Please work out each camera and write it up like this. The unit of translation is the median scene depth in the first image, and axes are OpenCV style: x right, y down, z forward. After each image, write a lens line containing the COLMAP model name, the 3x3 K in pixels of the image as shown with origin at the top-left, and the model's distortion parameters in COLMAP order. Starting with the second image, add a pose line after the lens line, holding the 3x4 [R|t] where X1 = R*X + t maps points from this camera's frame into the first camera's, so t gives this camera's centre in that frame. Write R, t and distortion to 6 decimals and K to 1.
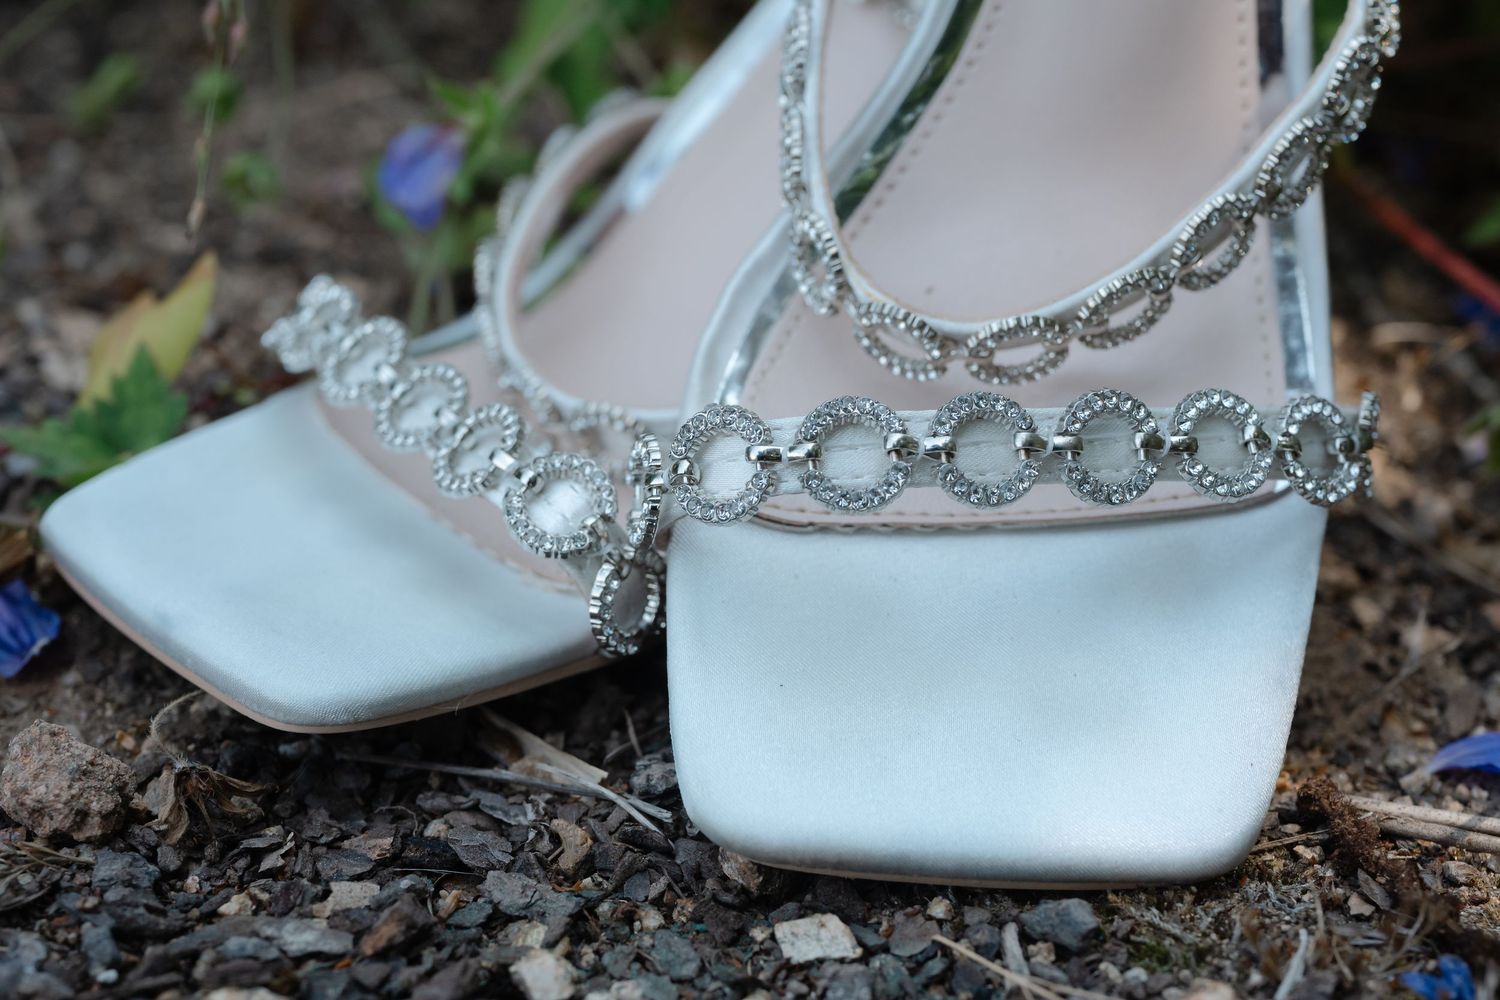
lens RADIAL K [[2283.5, 0, 750.0], [0, 2283.5, 500.0], [0, 0, 1]] dist [0.012253, -0.040266]
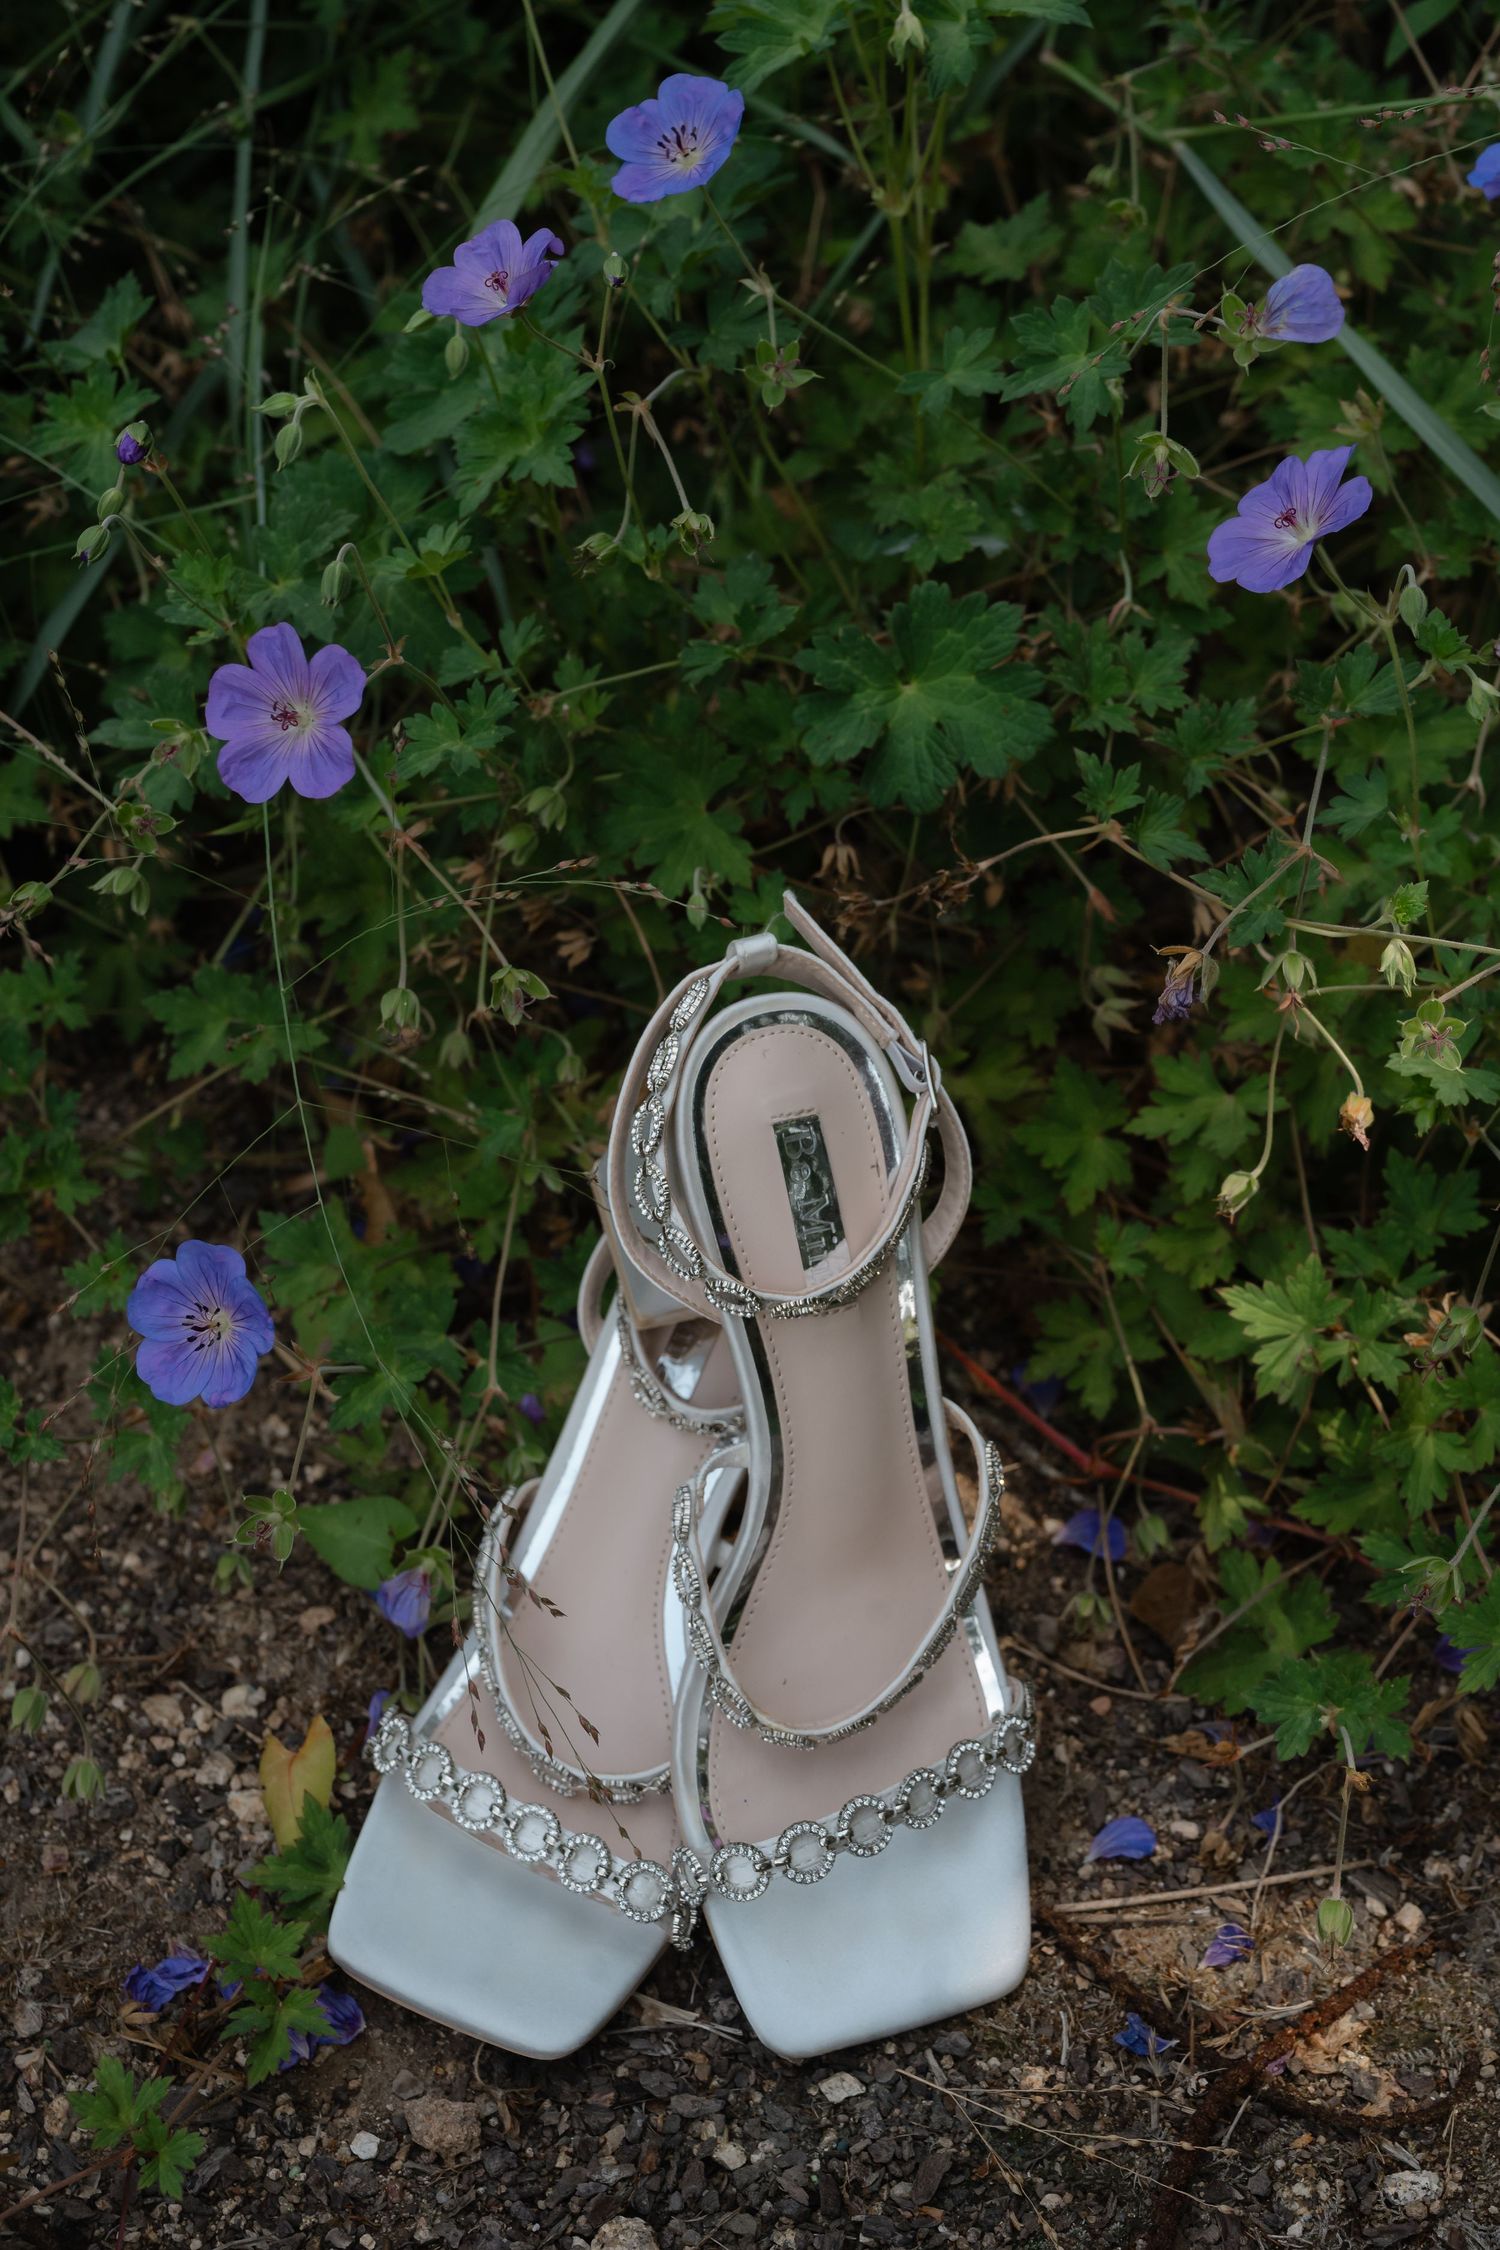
lens RADIAL K [[3425.2, 0, 750.0], [0, 3425.2, 1125.0], [0, 0, 1]] dist [0.012253, -0.040266]
pose [[0.940780, -0.248679, 0.230416, -0.508815], [0.181566, 0.943555, 0.277015, -1.396911], [-0.286298, -0.218774, 0.932830, -1.548650]]
